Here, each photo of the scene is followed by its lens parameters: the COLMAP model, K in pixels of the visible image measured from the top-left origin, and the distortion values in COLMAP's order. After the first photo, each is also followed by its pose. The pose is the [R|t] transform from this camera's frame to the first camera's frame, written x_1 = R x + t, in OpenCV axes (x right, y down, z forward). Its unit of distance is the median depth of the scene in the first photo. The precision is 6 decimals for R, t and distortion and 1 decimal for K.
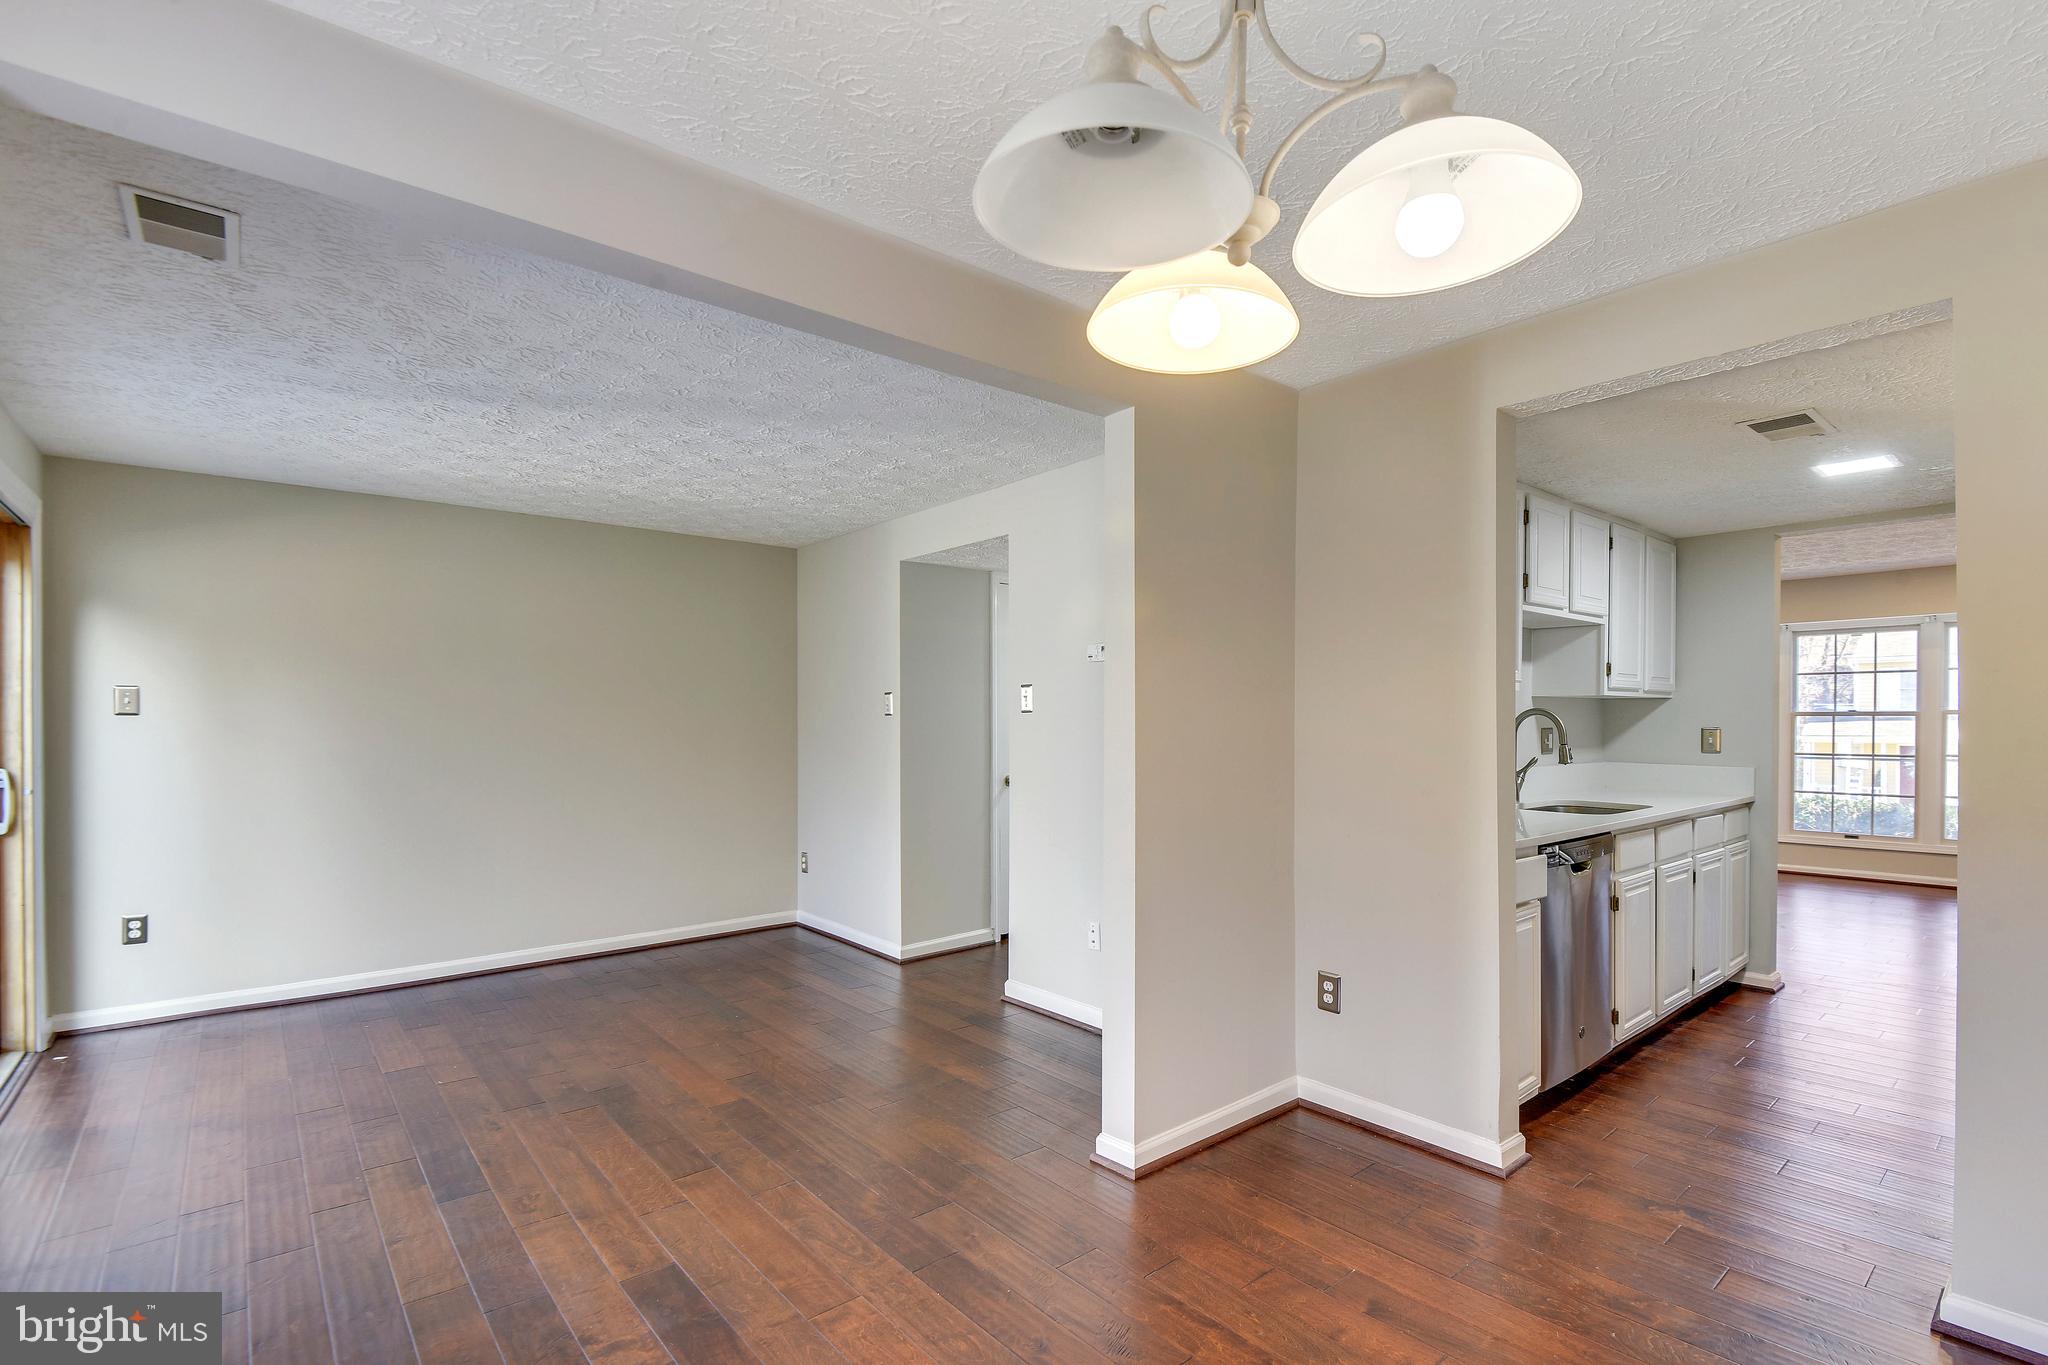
lens RADIAL K [[942.9, 0, 1047.9], [0, 942.9, 728.8], [0, 0, 1]] dist [0.028930, -0.023526]
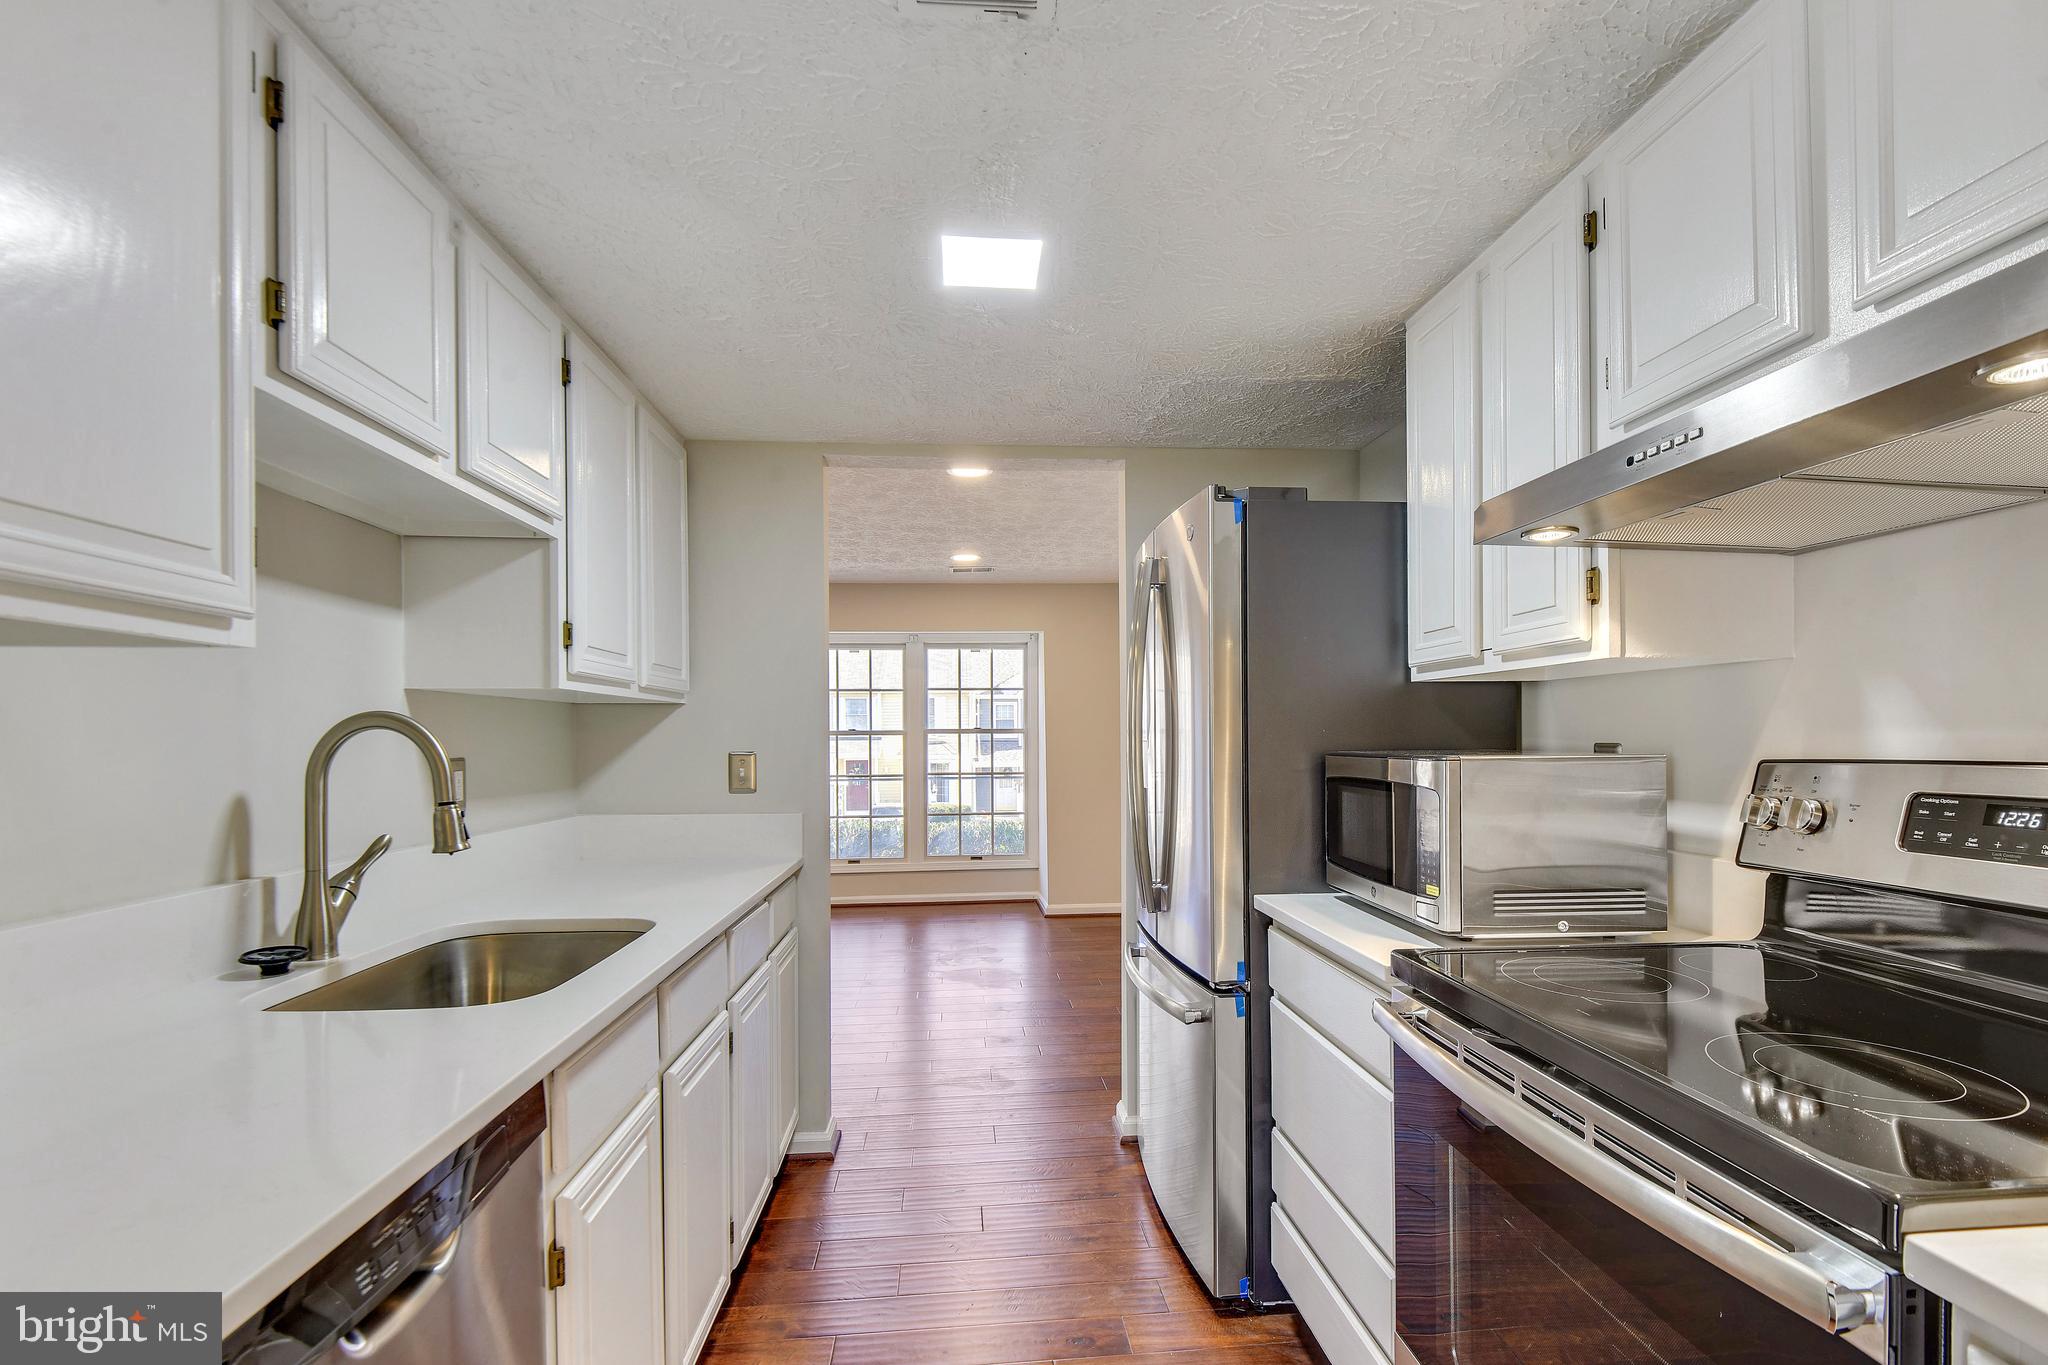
lens RADIAL K [[942.9, 0, 1047.9], [0, 942.9, 728.8], [0, 0, 1]] dist [0.028930, -0.023526]
pose [[0.581206, 0.000220, 0.813756, 0.326996], [0.021317, 0.999653, -0.015495, -0.002604], [-0.813477, 0.026353, 0.581000, 0.503194]]
